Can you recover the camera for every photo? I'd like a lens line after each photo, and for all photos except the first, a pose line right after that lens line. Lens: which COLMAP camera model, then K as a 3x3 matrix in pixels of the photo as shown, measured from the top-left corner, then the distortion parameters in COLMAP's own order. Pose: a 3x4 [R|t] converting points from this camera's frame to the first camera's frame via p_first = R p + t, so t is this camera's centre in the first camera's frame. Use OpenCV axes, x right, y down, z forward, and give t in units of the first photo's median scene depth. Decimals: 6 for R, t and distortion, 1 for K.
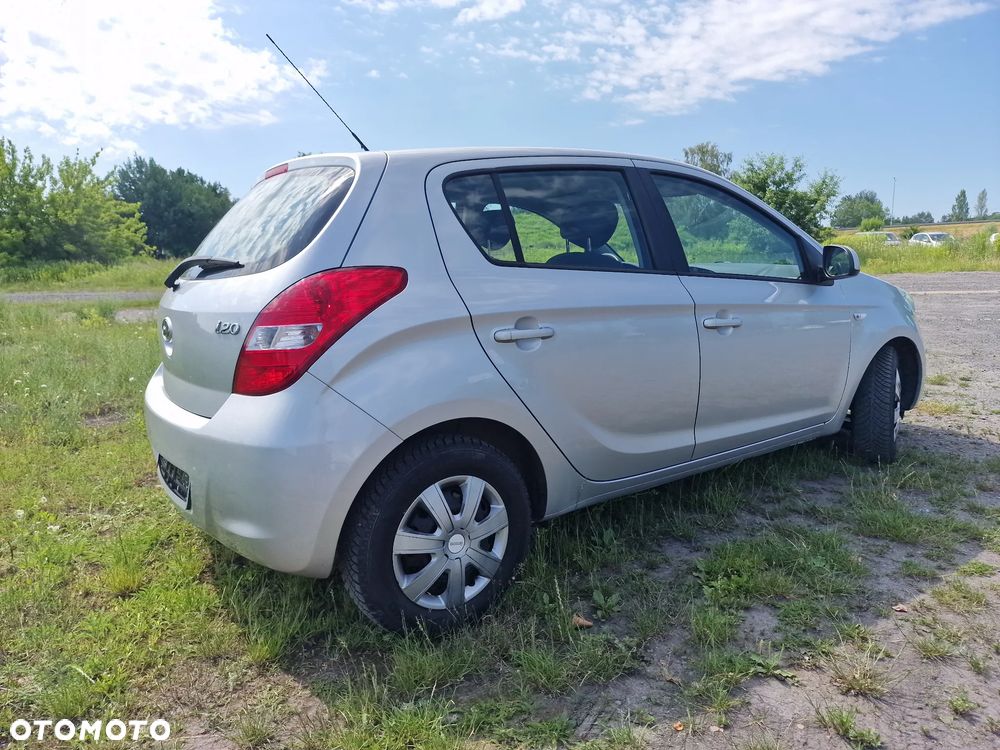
lens RADIAL K [[688.3, 0, 507.8], [0, 688.3, 376.0], [0, 0, 1]] dist [0.061491, -0.045960]
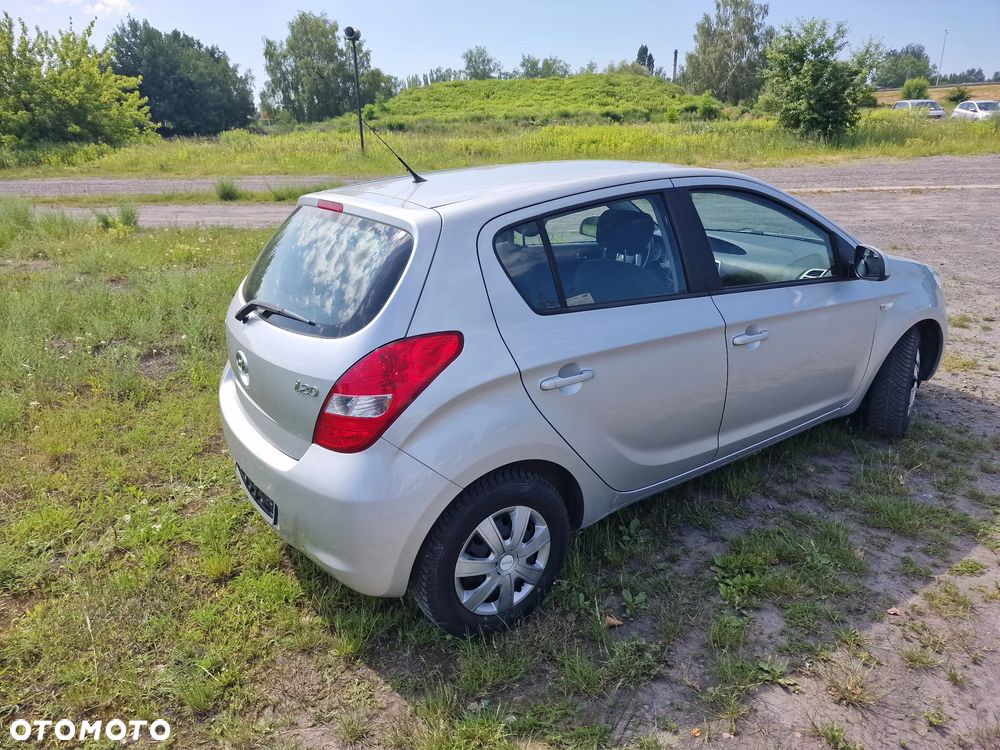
lens RADIAL K [[688.3, 0, 492.5], [0, 688.3, 375.4], [0, 0, 1]] dist [0.061491, -0.045960]
pose [[0.999297, 0.003267, -0.037342, -0.045391], [0.003668, 0.982891, 0.184149, -0.225260], [0.037305, -0.184157, 0.982189, -0.065712]]
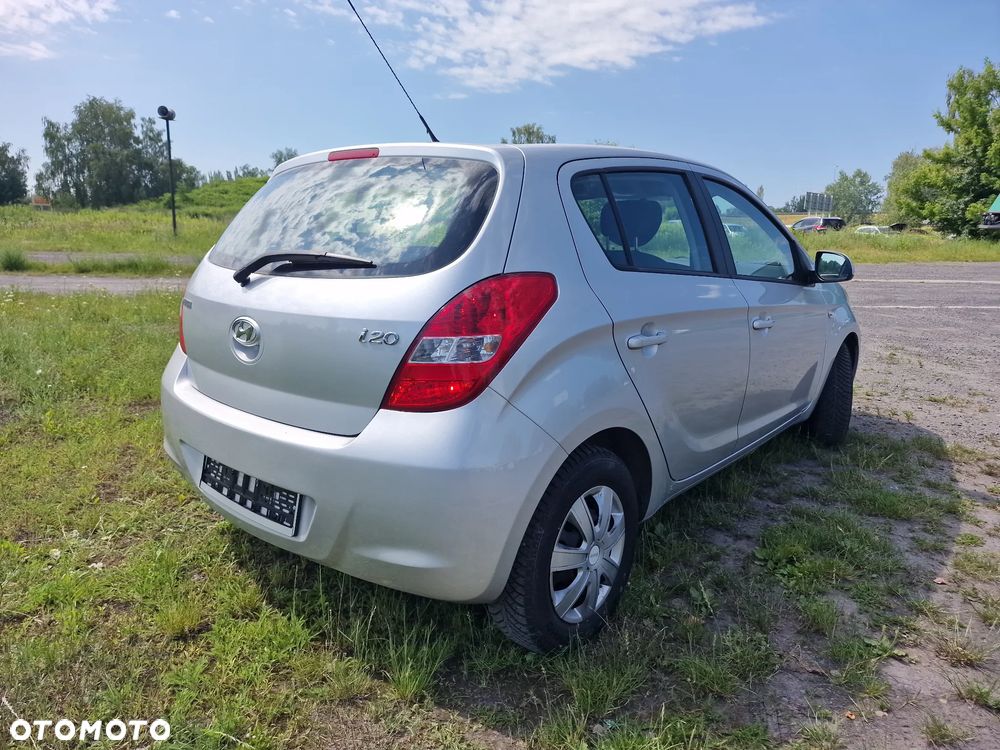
lens RADIAL K [[688.3, 0, 496.4], [0, 688.3, 370.4], [0, 0, 1]] dist [0.061491, -0.045960]
pose [[0.969367, -0.008081, 0.245486, -0.361709], [0.000291, 0.999496, 0.031755, -0.041391], [-0.245618, -0.030711, 0.968880, 0.071225]]
